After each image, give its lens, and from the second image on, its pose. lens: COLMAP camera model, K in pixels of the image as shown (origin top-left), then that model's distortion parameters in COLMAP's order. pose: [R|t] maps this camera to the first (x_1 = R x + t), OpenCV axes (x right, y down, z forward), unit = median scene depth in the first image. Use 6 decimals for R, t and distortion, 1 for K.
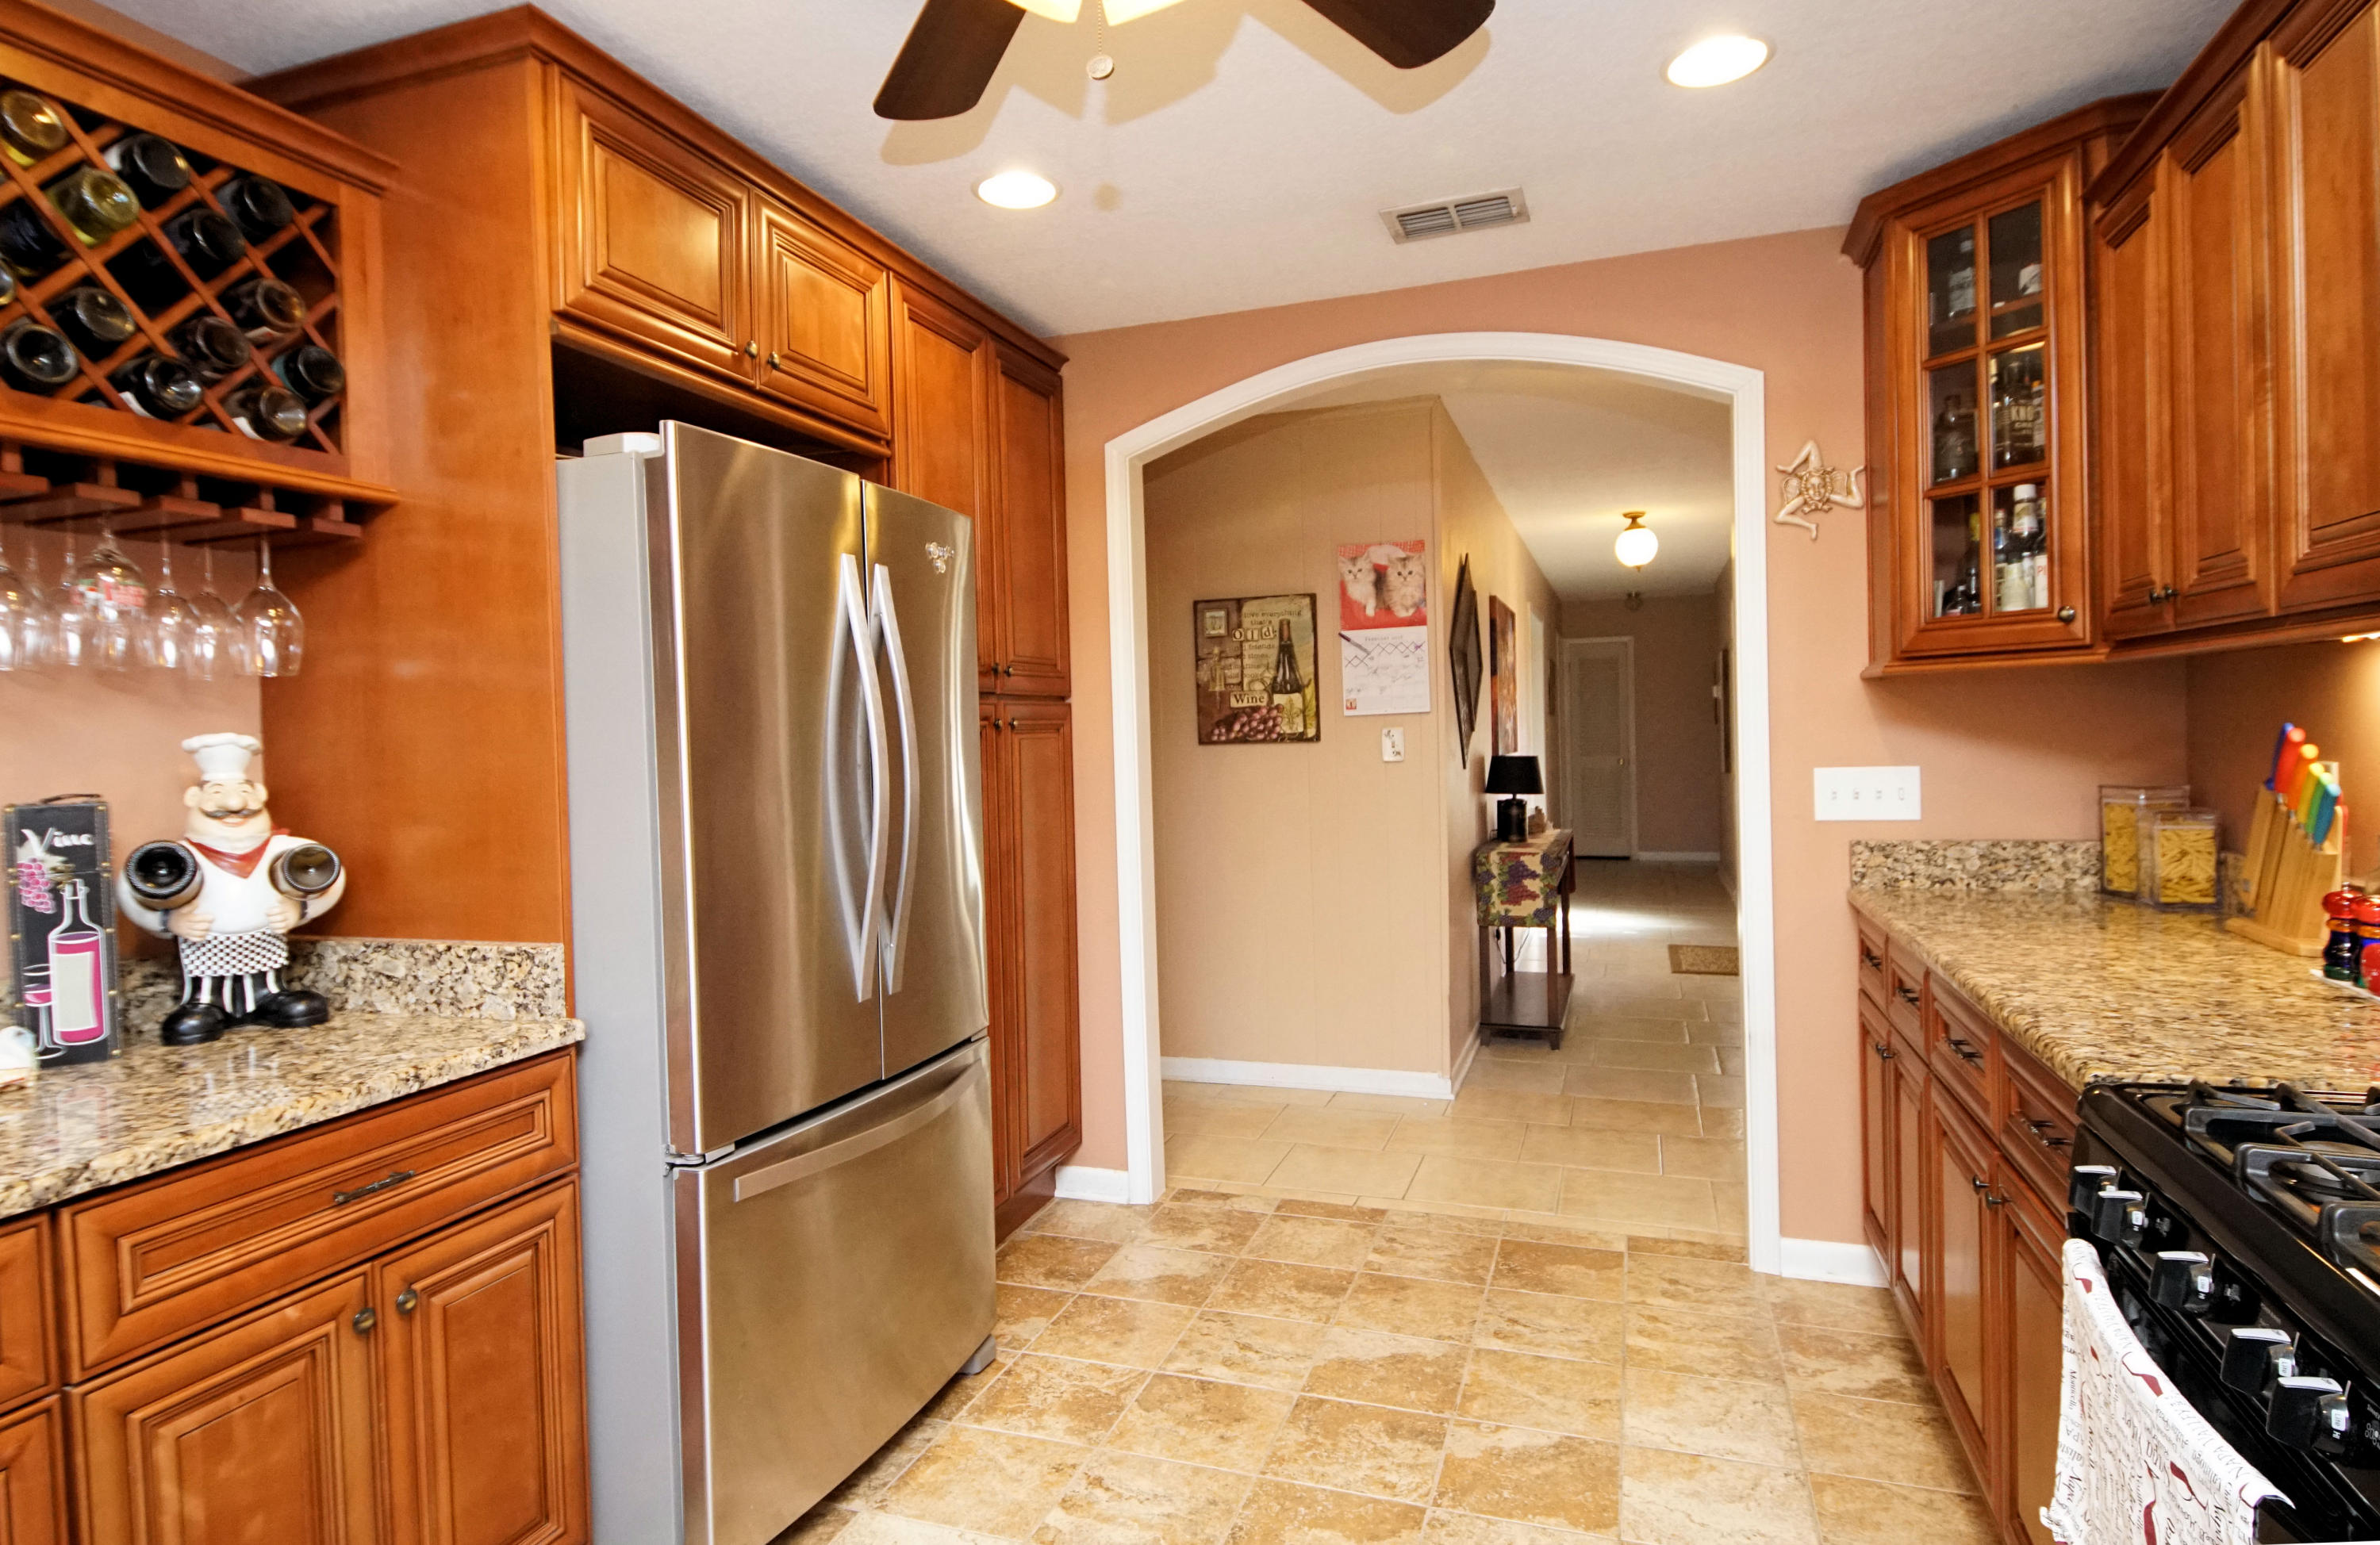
lens RADIAL K [[1308.4, 0, 1167.8], [0, 1308.4, 759.9], [0, 0, 1]] dist [0.023993, -0.020279]
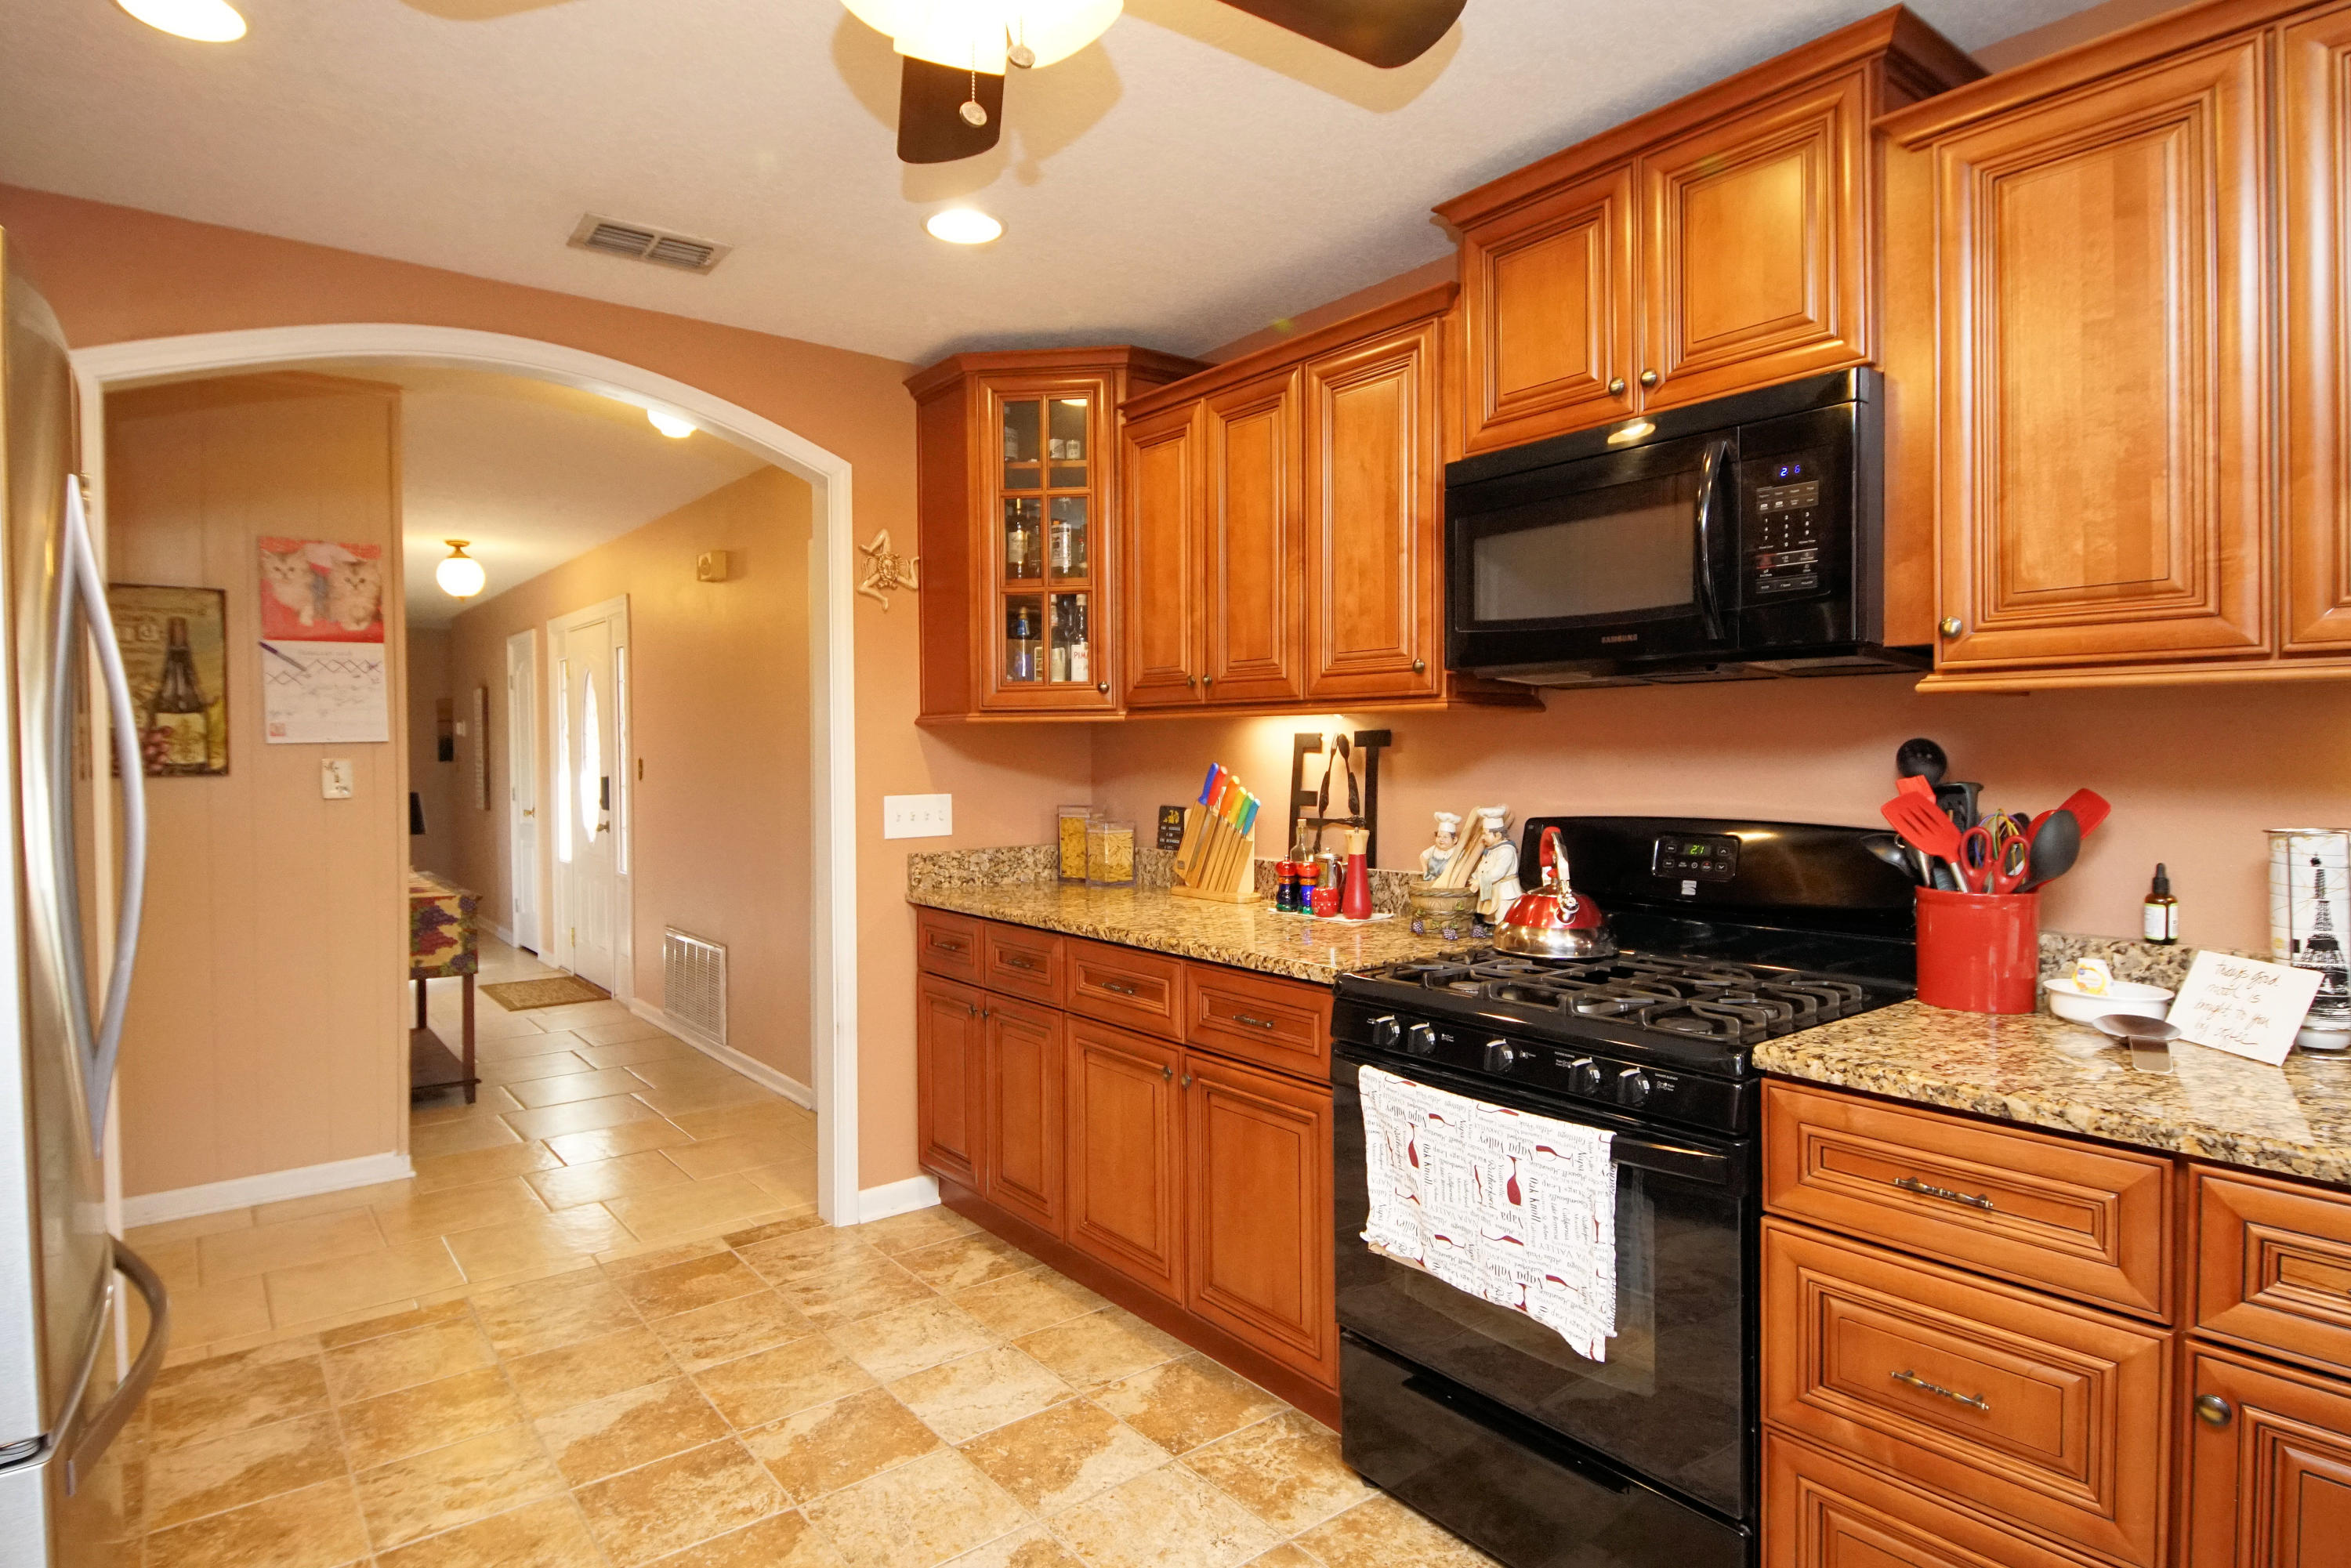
lens RADIAL K [[1258.8, 0, 1163.1], [0, 1258.8, 774.1], [0, 0, 1]] dist [0.030355, -0.029534]
pose [[0.533793, 0.005481, 0.845597, -0.401018], [0.012035, 0.999828, -0.014079, 0.005953], [-0.845529, 0.017692, 0.533636, 0.170811]]
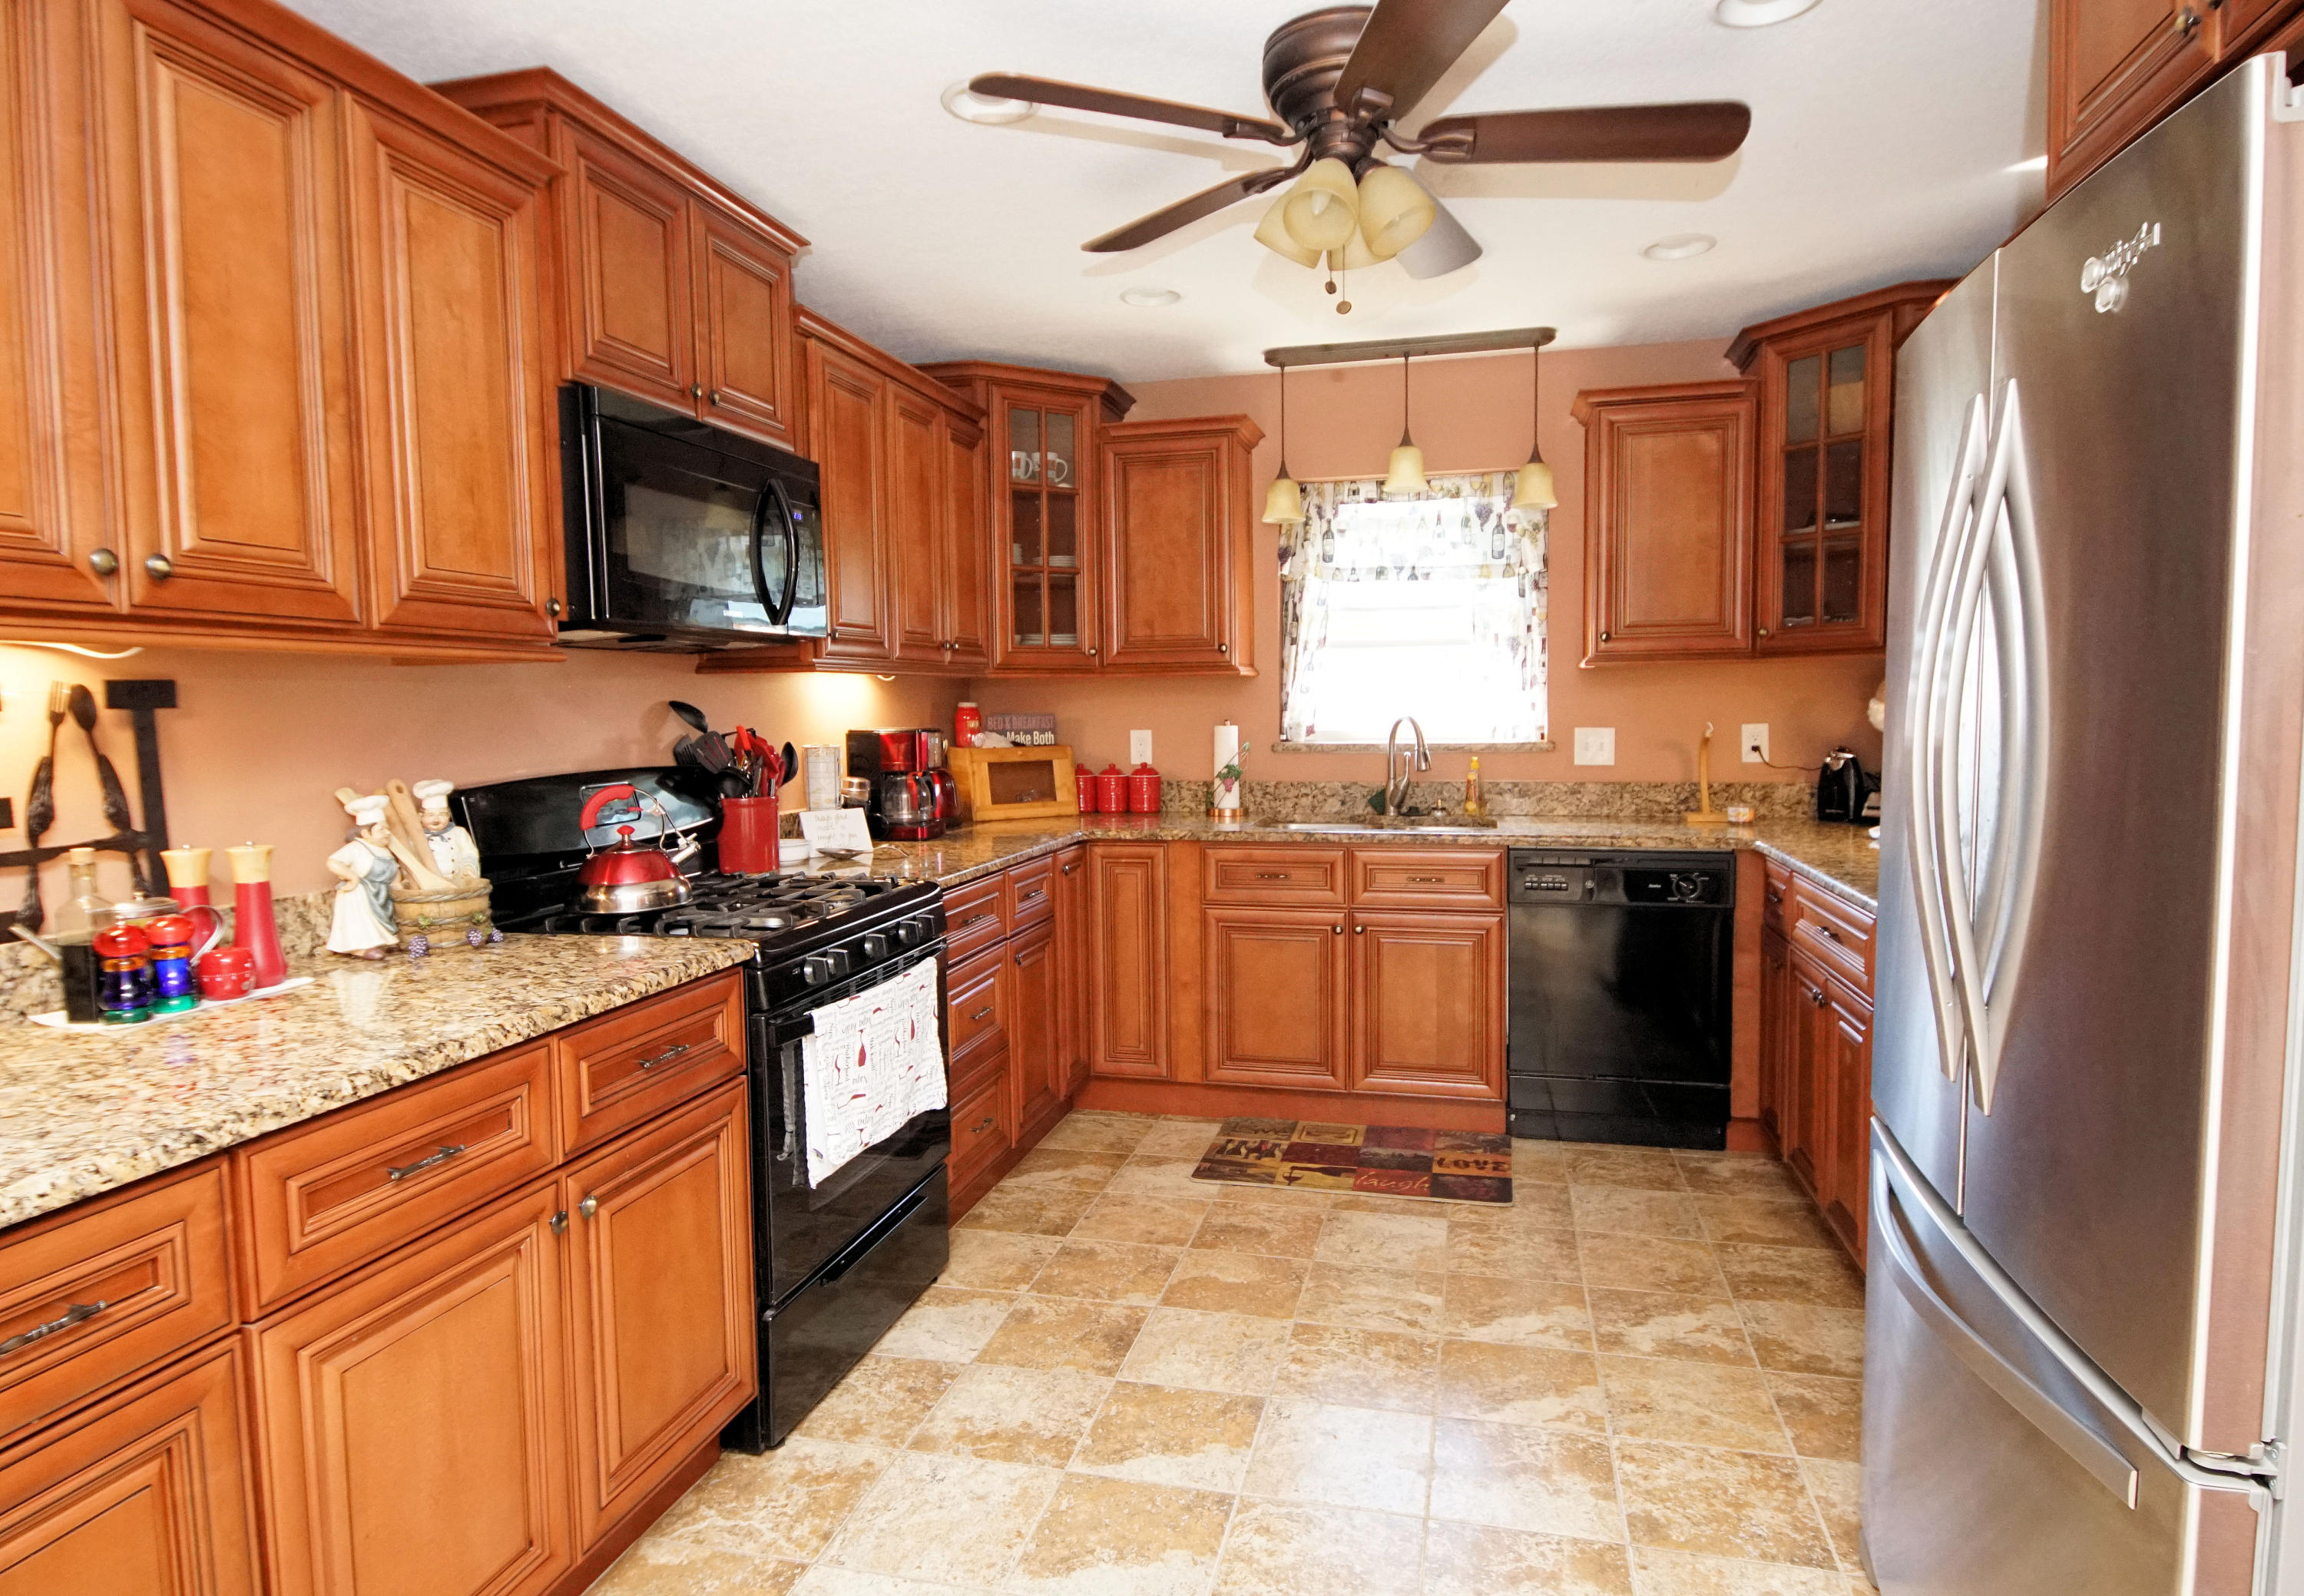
lens RADIAL K [[1286.5, 0, 1172.6], [0, 1286.5, 780.6], [0, 0, 1]] dist [0.031633, -0.004634]
pose [[-0.993886, 0.045966, -0.100385, 0.183625], [0.037165, 0.995441, 0.087846, -0.034036], [0.103965, 0.083578, -0.991063, 1.333040]]
